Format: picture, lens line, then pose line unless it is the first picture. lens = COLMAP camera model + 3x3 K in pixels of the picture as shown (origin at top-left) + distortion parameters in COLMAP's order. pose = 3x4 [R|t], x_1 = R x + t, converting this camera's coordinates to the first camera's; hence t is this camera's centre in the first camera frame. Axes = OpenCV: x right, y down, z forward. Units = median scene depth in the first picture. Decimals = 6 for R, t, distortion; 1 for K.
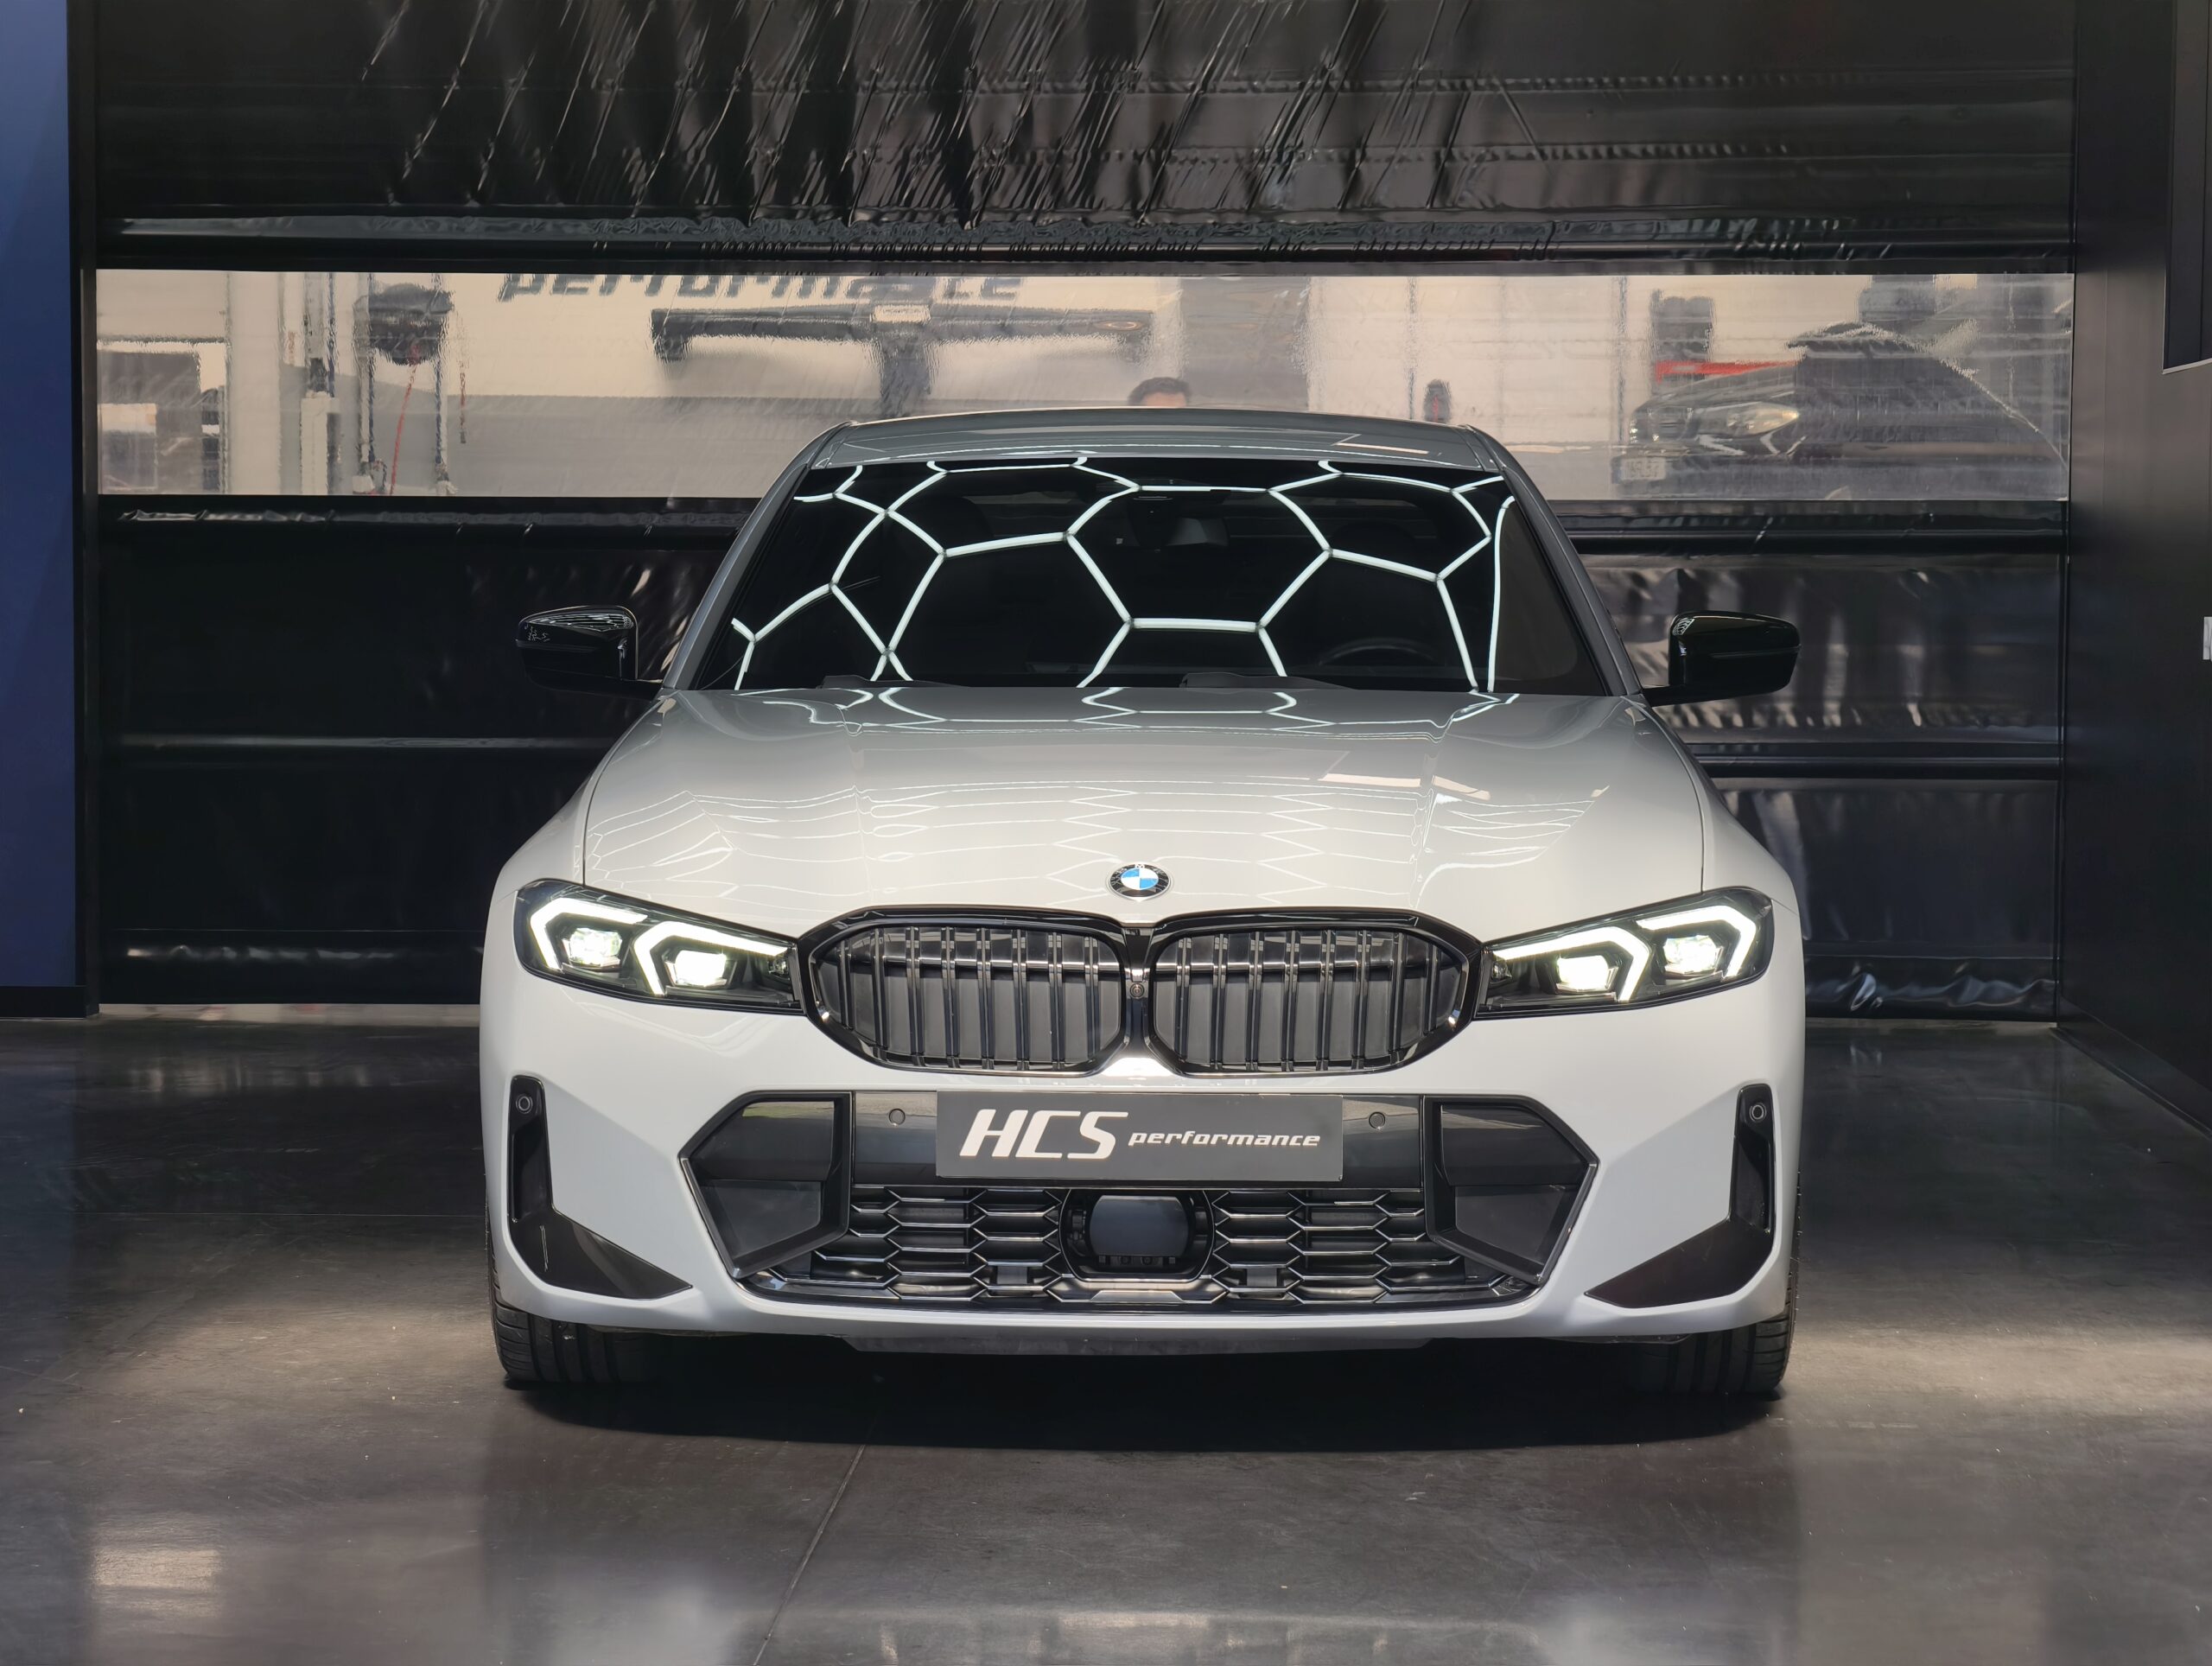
lens RADIAL K [[5482.1, 0, 1073.4], [0, 5482.1, 795.1], [0, 0, 1]] dist [0.504337, -2.827188]
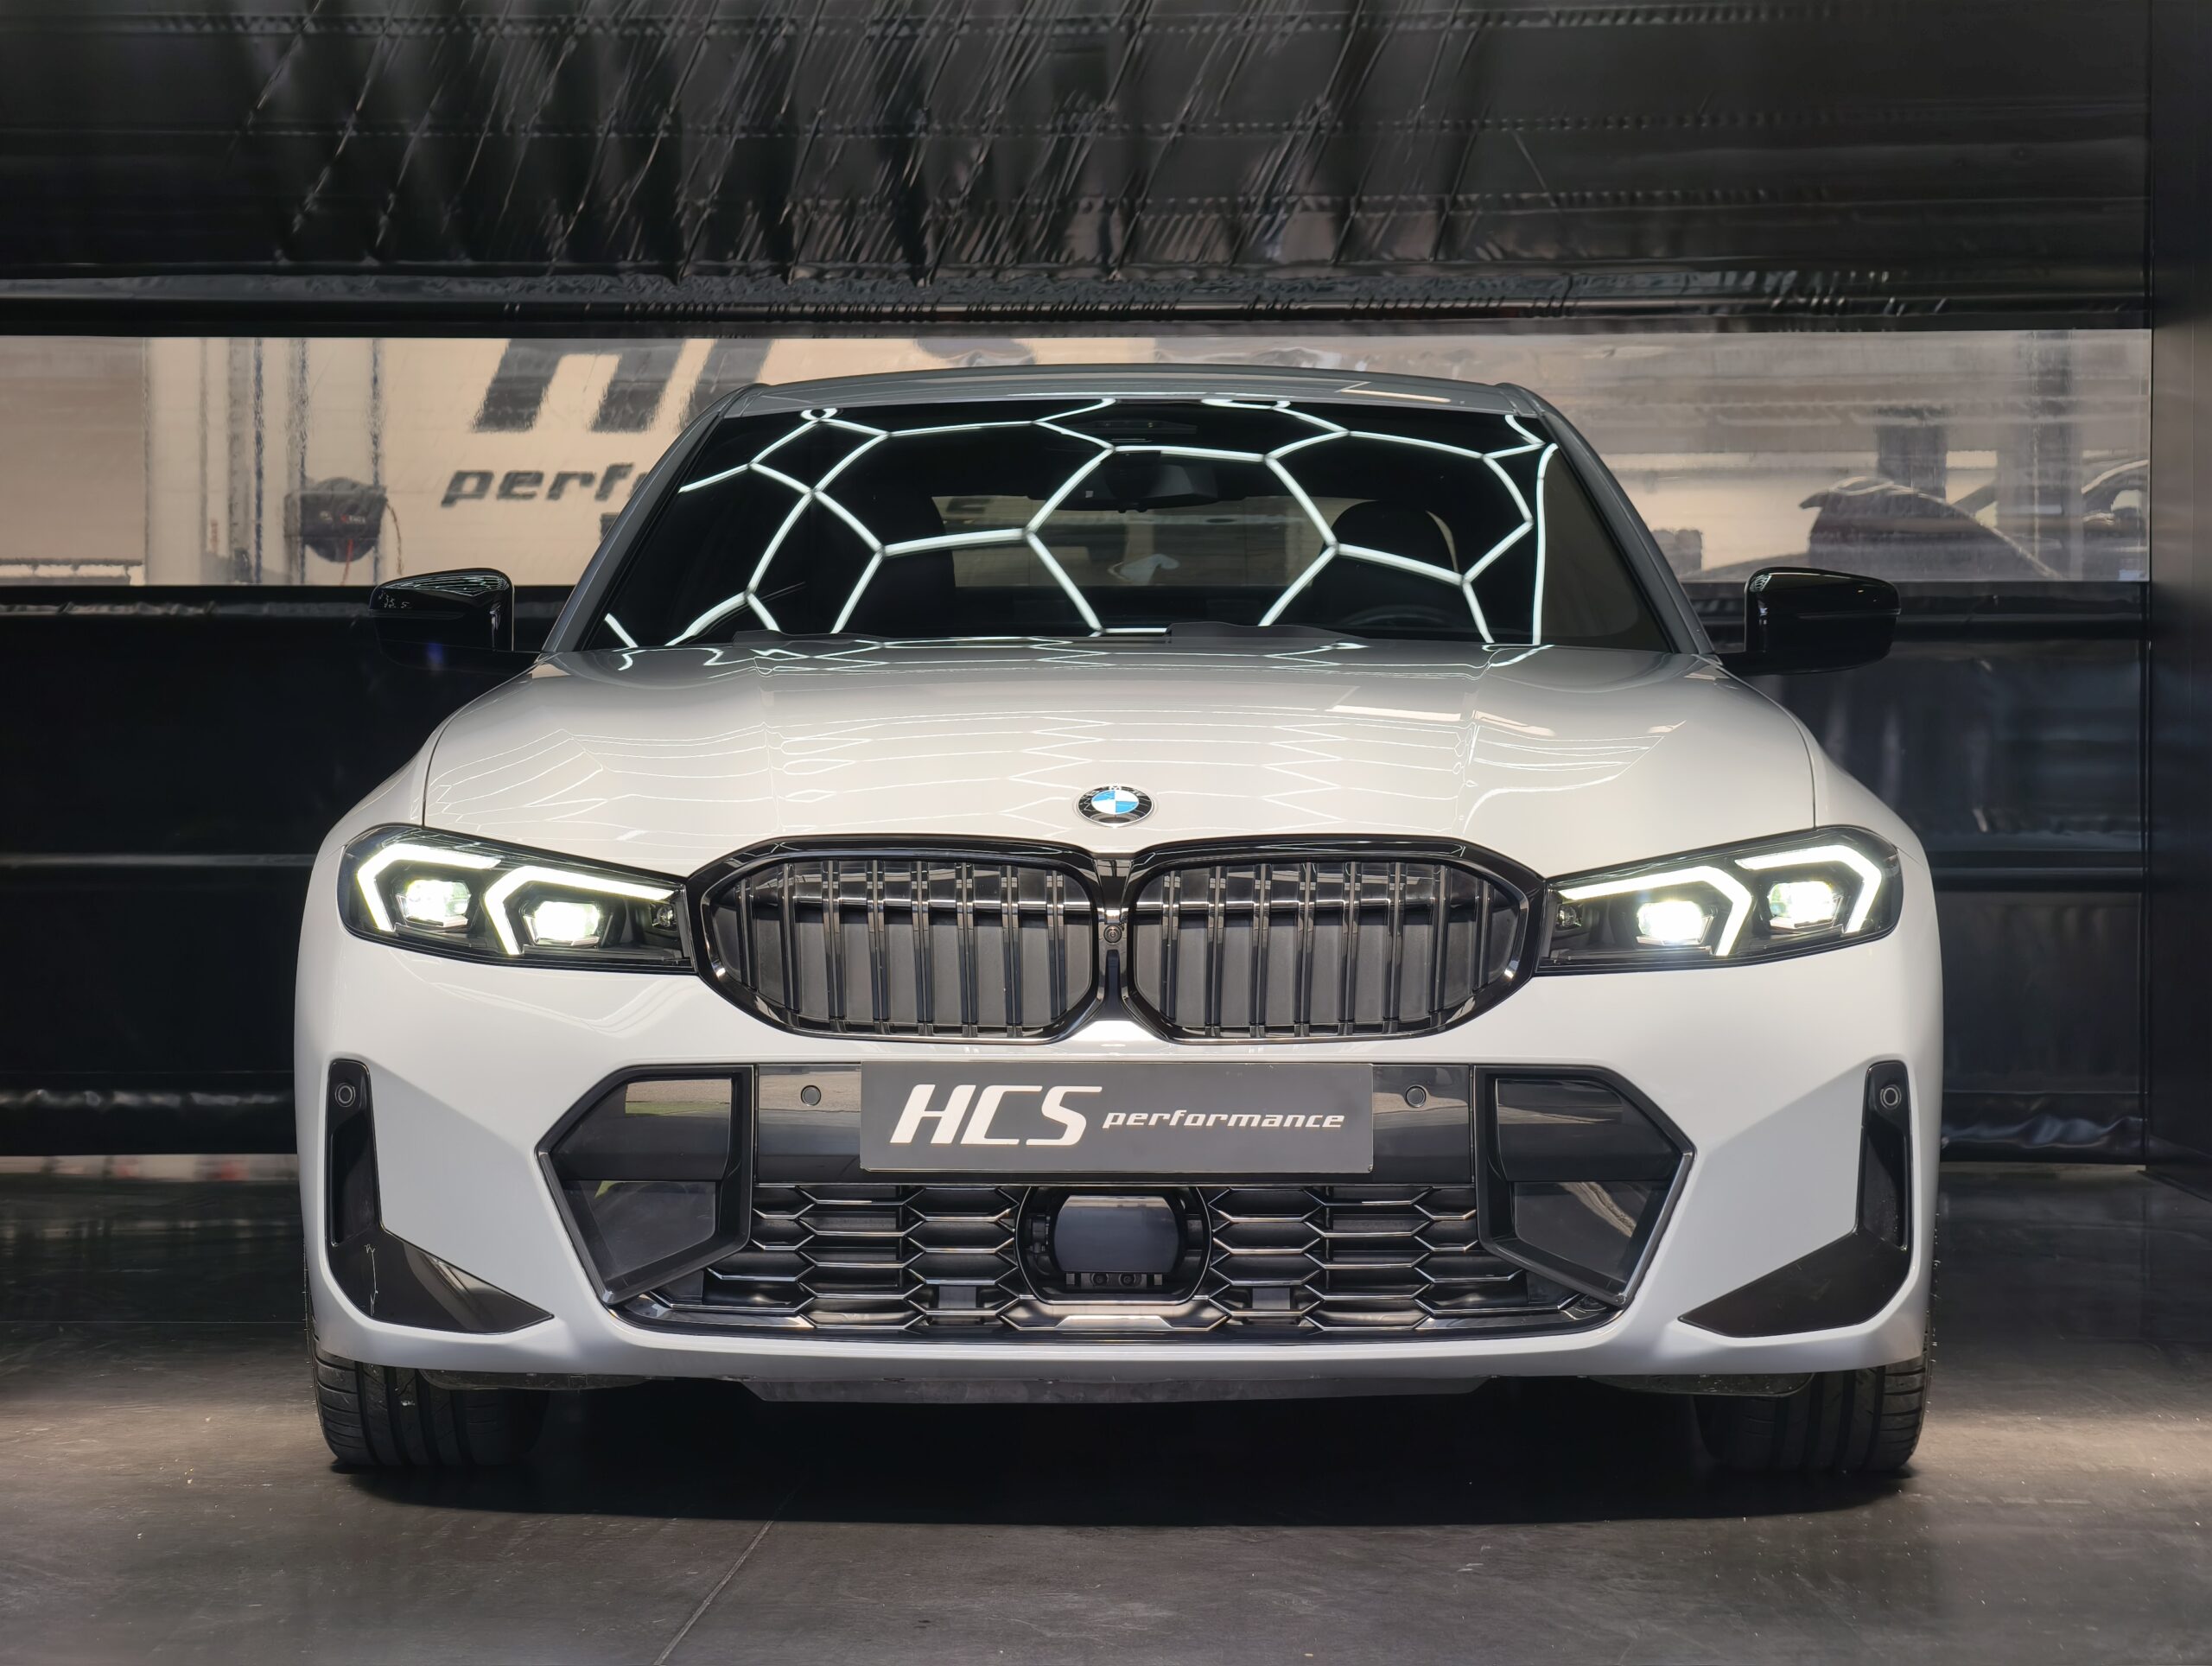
lens RADIAL K [[5482.1, 0, 1073.4], [0, 5482.1, 795.1], [0, 0, 1]] dist [0.504337, -2.827188]
pose [[0.999981, -0.003727, 0.004982, 0.001968], [0.004001, 0.998412, -0.056195, 0.059209], [-0.004765, 0.056214, 0.998407, 0.201997]]
